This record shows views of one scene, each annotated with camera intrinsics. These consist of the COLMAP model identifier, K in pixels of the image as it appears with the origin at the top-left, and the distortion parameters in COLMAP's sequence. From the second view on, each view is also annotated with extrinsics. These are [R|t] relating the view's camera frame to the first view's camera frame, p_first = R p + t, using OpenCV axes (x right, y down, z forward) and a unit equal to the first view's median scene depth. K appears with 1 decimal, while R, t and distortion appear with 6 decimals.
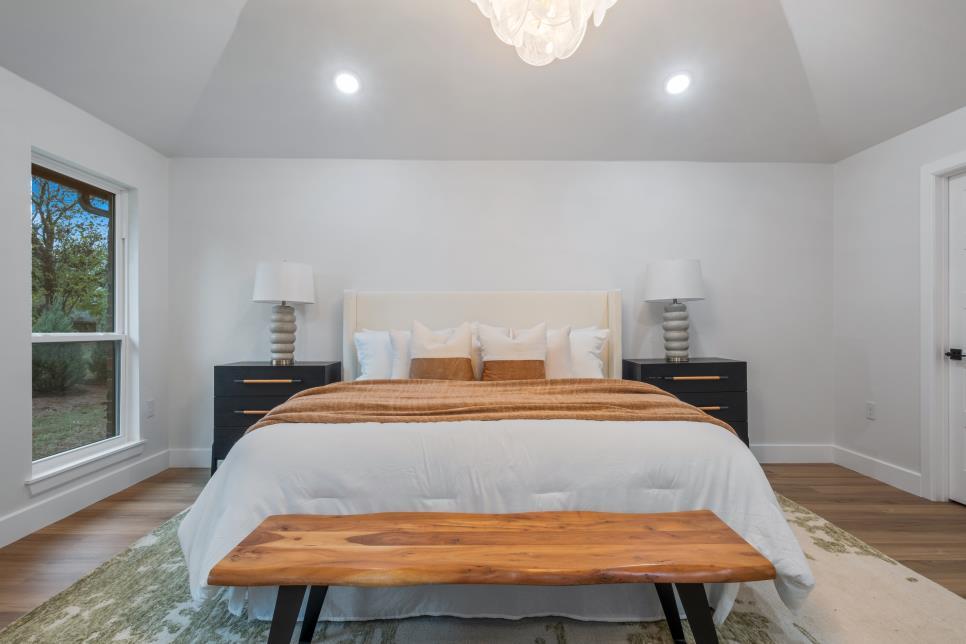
lens RADIAL K [[499.1, 0, 481.2], [0, 499.1, 323.2], [0, 0, 1]] dist [-0.000183, -0.002782]
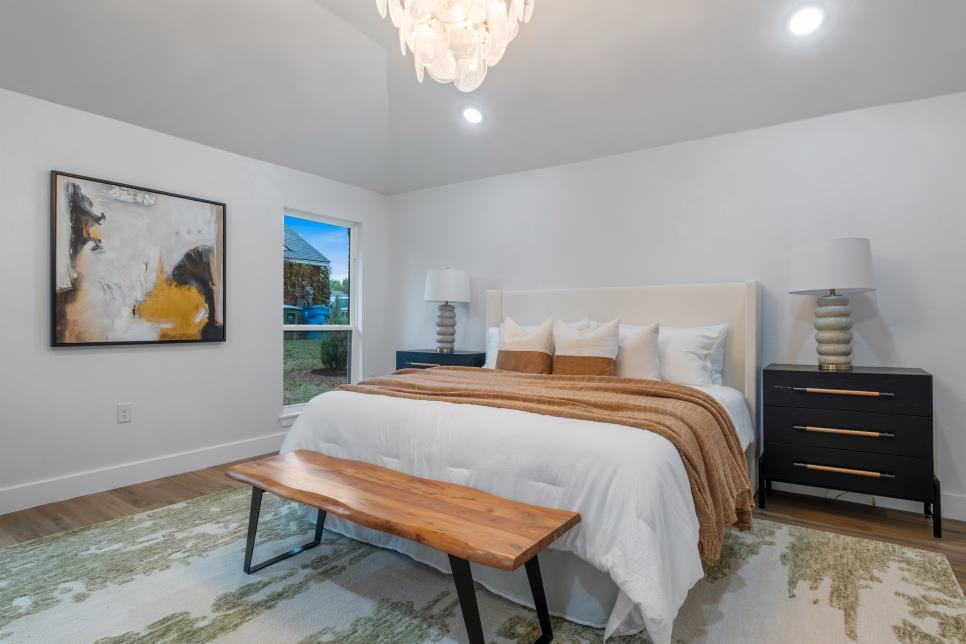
lens RADIAL K [[499.1, 0, 479.9], [0, 499.1, 320.1], [0, 0, 1]] dist [-0.000183, -0.002782]
pose [[0.817371, 0.005034, -0.576089, 0.518615], [-0.003777, 0.999987, 0.003378, -0.001832], [0.576099, -0.000585, 0.817380, 0.059205]]
